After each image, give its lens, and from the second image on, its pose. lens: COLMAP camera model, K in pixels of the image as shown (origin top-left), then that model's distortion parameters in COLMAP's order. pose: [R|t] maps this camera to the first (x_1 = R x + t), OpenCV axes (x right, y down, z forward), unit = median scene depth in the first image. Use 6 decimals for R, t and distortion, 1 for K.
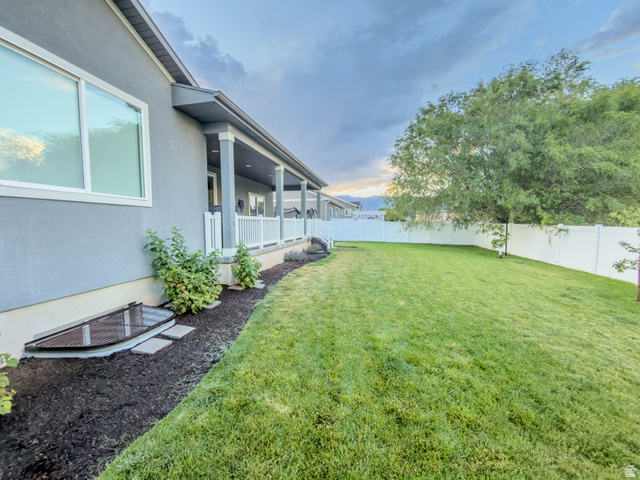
lens RADIAL K [[256.4, 0, 323.1], [0, 256.4, 242.5], [0, 0, 1]] dist [0.004979, 0.000682]
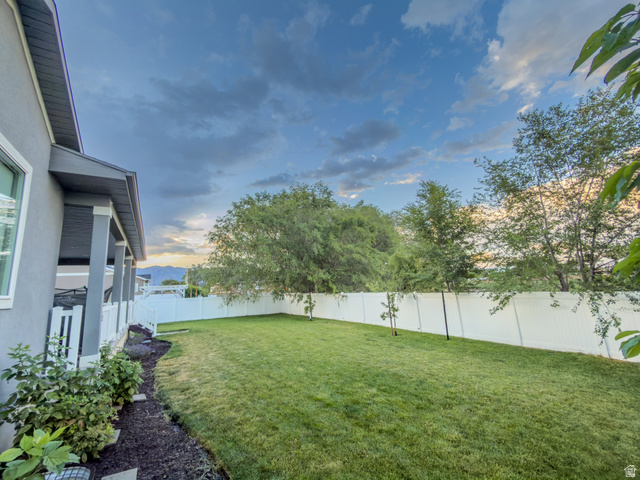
lens RADIAL K [[256.4, 0, 321.3], [0, 256.4, 240.7], [0, 0, 1]] dist [0.004979, 0.000682]
pose [[0.719432, 0.083478, 0.689529, -0.253009], [0.113511, 0.965273, -0.235294, -0.025976], [-0.685225, 0.247547, 0.684972, -0.018679]]
